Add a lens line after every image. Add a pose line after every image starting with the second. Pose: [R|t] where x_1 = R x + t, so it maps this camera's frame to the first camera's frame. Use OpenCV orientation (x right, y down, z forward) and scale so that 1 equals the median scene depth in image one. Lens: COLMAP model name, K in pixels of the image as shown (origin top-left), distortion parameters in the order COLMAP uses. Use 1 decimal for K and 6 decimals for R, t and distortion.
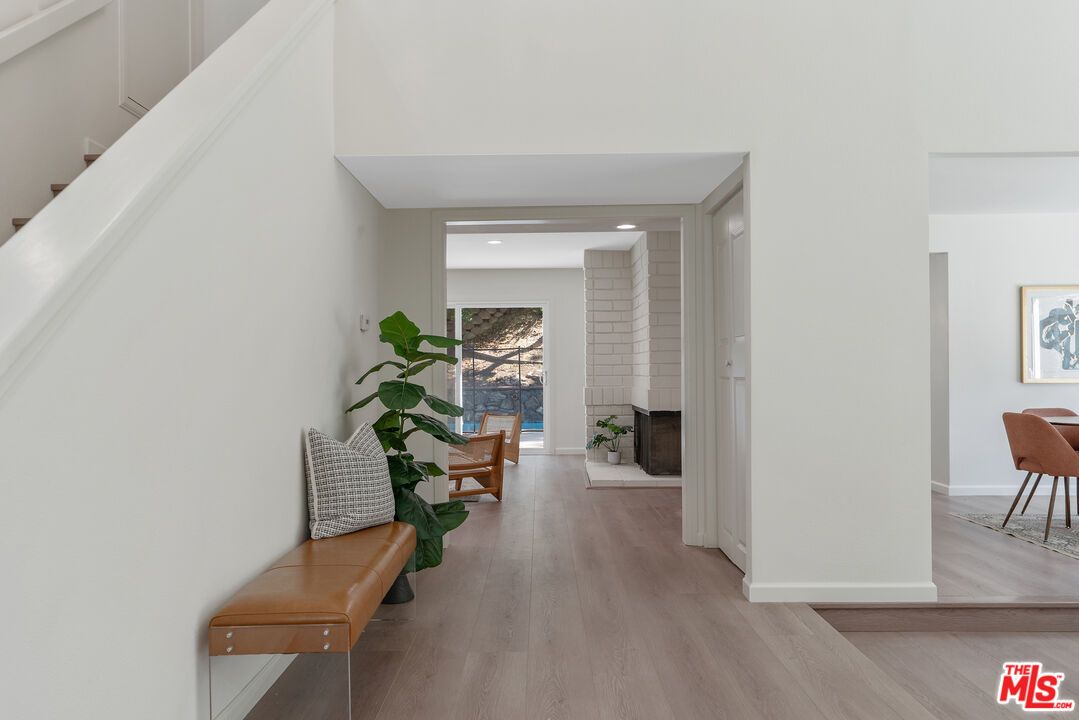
lens RADIAL K [[791.9, 0, 541.8], [0, 791.9, 369.8], [0, 0, 1]] dist [0.011121, 0.002018]
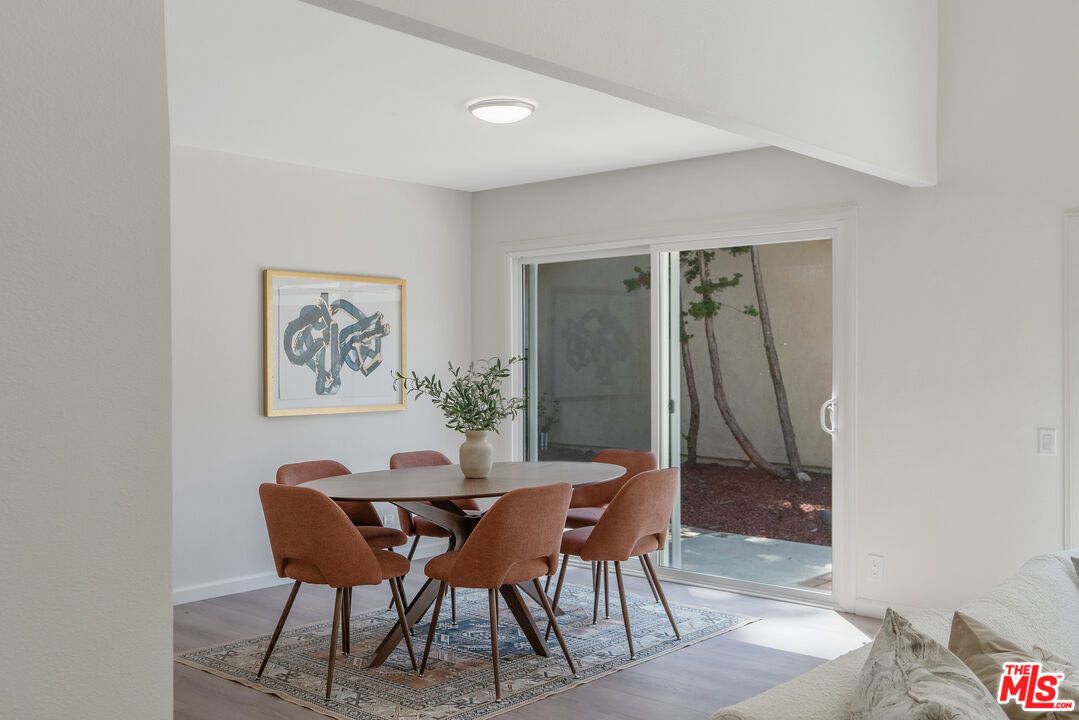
lens RADIAL K [[1019.2, 0, 538.1], [0, 1019.2, 362.2], [0, 0, 1]] dist [-0.020339, 0.000000]
pose [[0.655641, -0.001146, 0.755072, 0.132133], [-0.000276, 0.999998, 0.001756, -0.033482], [-0.755073, -0.001360, 0.655640, 0.314282]]
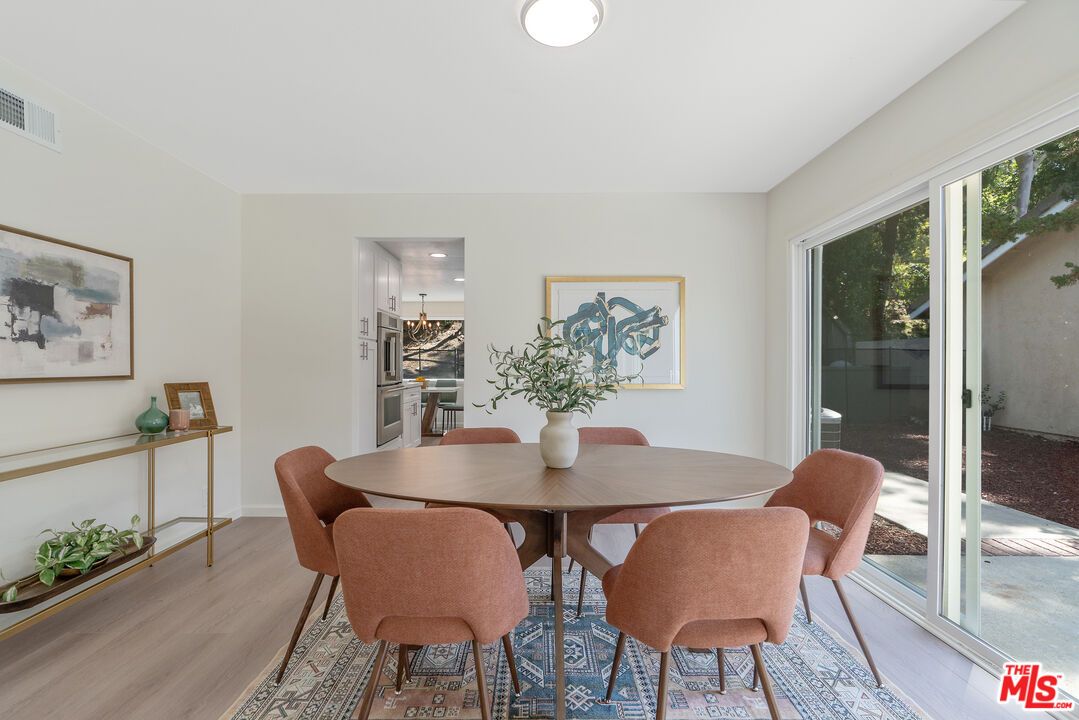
lens RADIAL K [[480.5, 0, 536.2], [0, 480.5, 362.2], [0, 0, 1]] dist [-0.004727, 0.000817]
pose [[0.999628, 0.003234, 0.027085, 0.641615], [-0.003148, 0.999990, -0.003211, -0.012394], [-0.027095, 0.003124, 0.999628, 0.534870]]
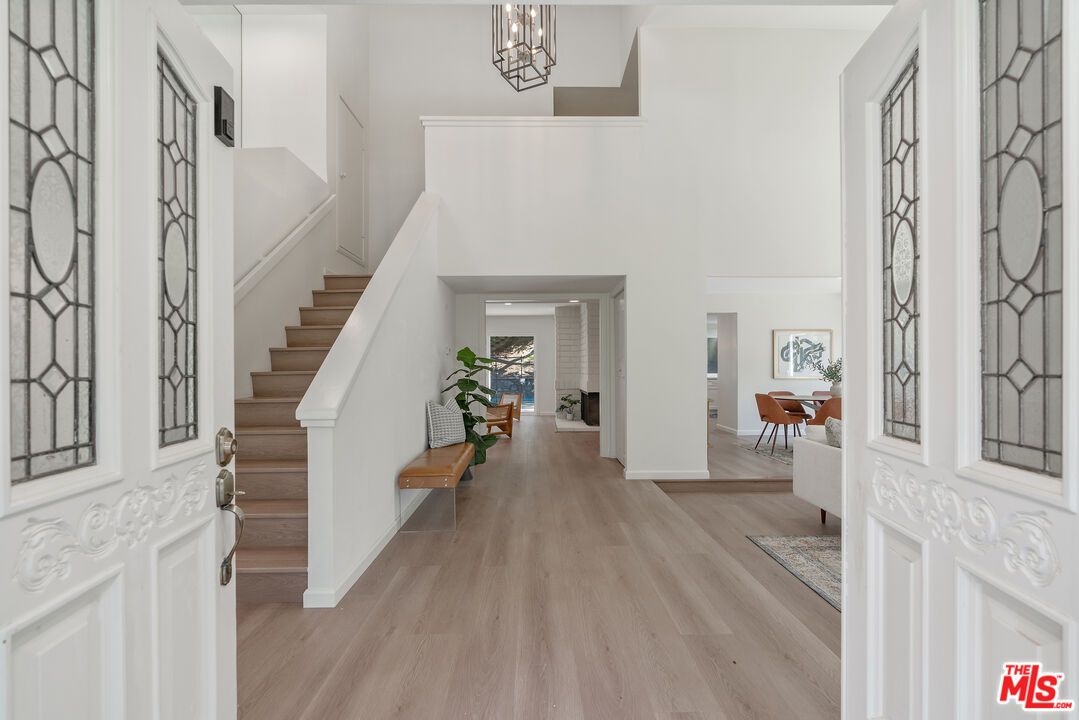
lens RADIAL K [[480.5, 0, 541.5], [0, 480.5, 365.6], [0, 0, 1]] dist [-0.004727, 0.000817]
pose [[0.999855, 0.003213, 0.016710, 0.002993], [-0.003166, 0.999991, -0.002812, -0.012091], [-0.016719, 0.002758, 0.999856, -0.212187]]
